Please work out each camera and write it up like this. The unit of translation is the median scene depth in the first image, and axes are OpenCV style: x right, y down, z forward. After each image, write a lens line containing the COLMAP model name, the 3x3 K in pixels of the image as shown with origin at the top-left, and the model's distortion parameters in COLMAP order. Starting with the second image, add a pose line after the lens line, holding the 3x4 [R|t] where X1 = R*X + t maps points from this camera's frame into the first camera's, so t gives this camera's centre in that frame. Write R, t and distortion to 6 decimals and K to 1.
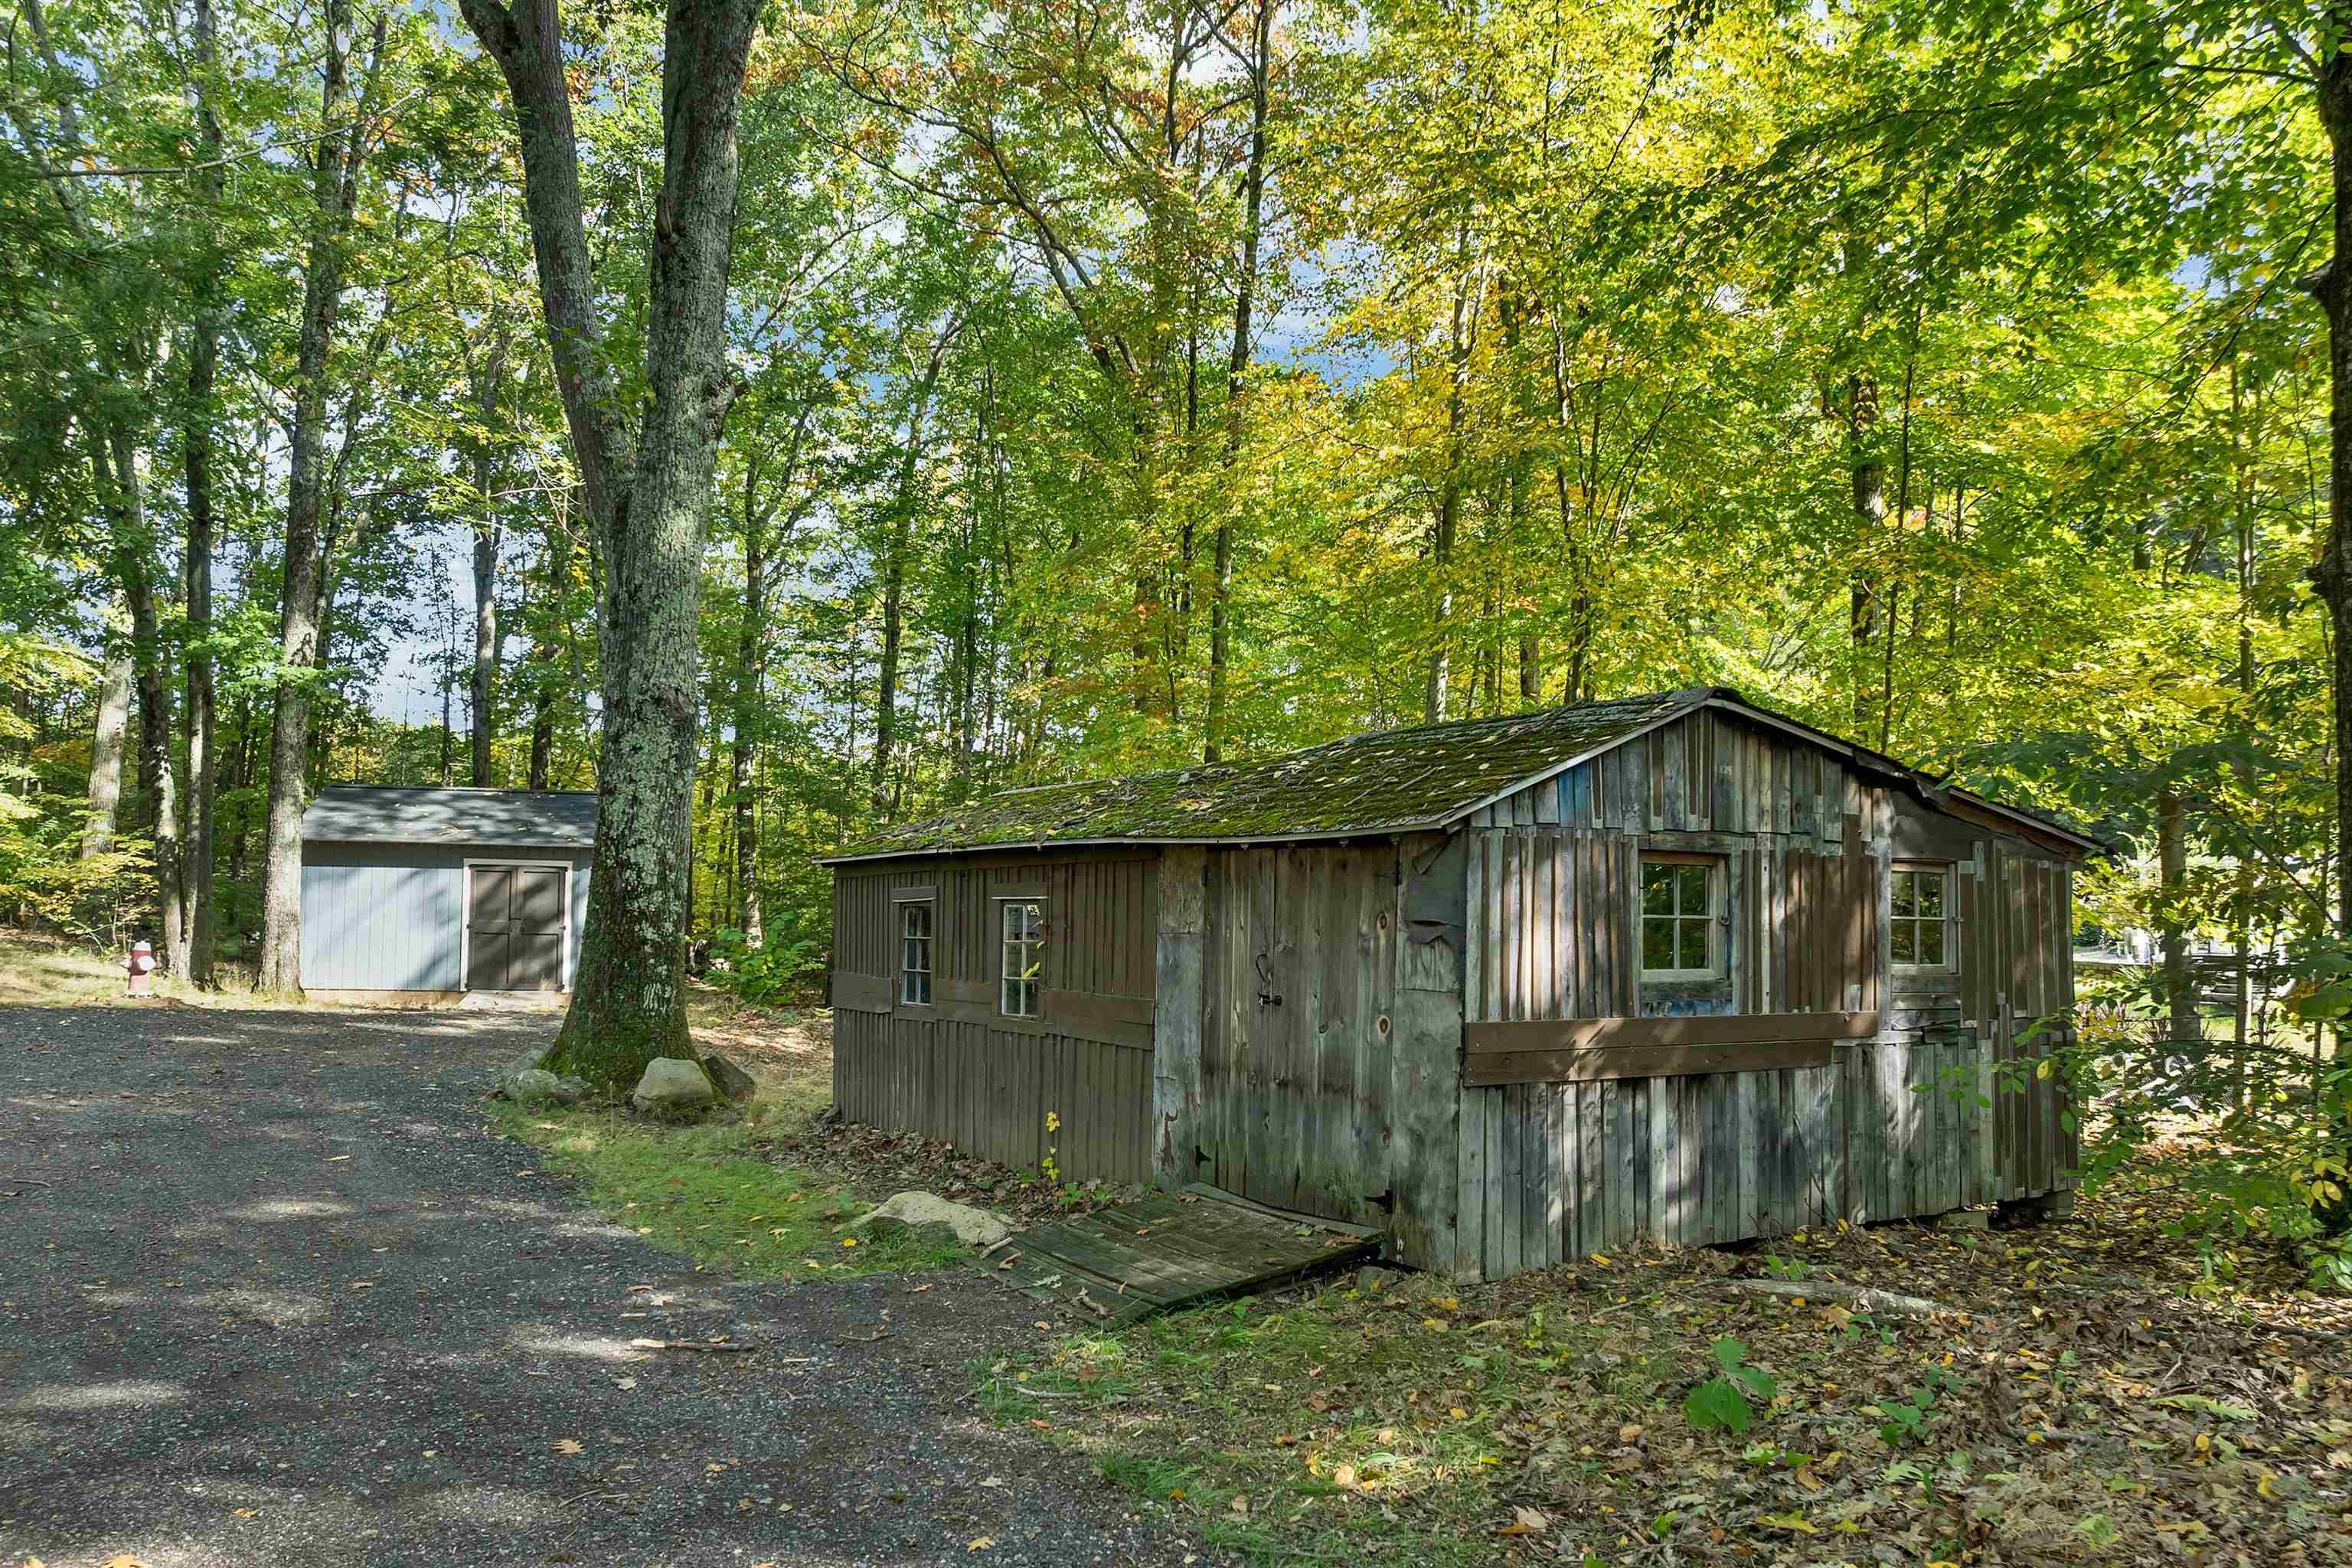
lens RADIAL K [[1674.4, 0, 1166.8], [0, 1674.4, 849.6], [0, 0, 1]] dist [-0.042498, -0.000943]
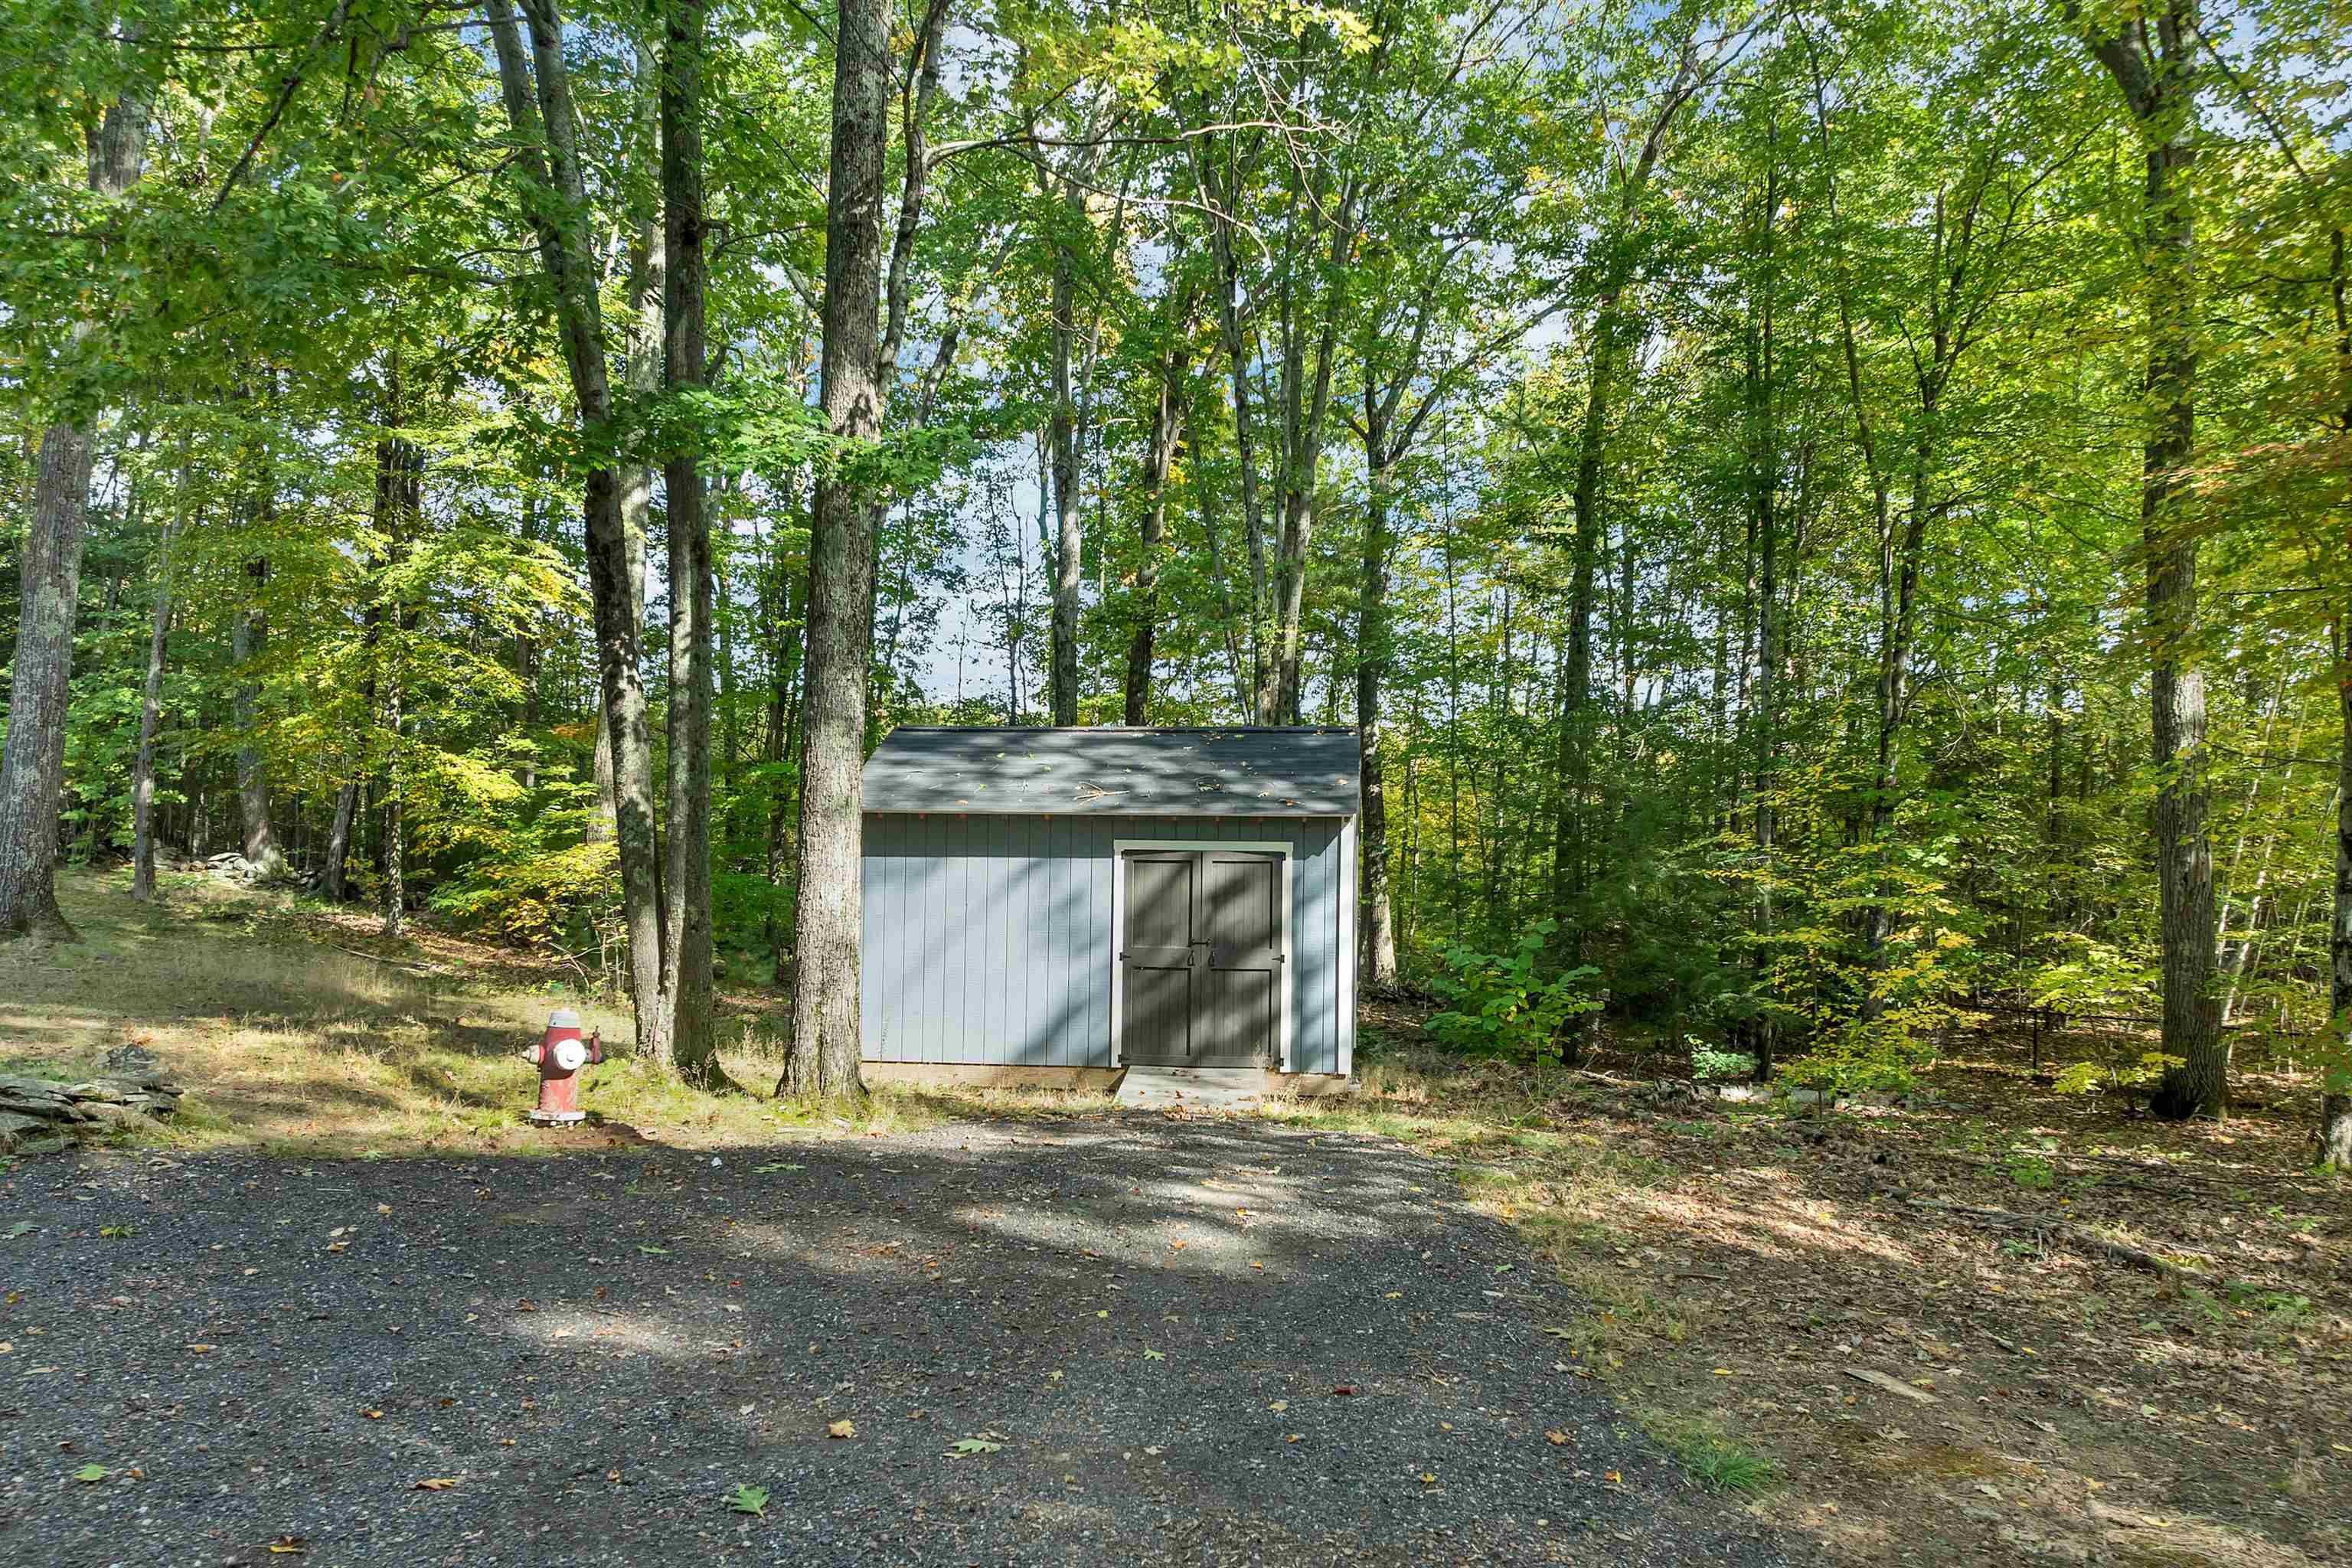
lens RADIAL K [[1674.4, 0, 1166.8], [0, 1674.4, 849.6], [0, 0, 1]] dist [-0.042498, -0.000943]
pose [[0.957612, -0.014543, -0.287693, -0.234098], [0.015595, 0.999877, 0.001366, 0.008340], [0.287637, -0.005795, 0.957722, 0.438743]]
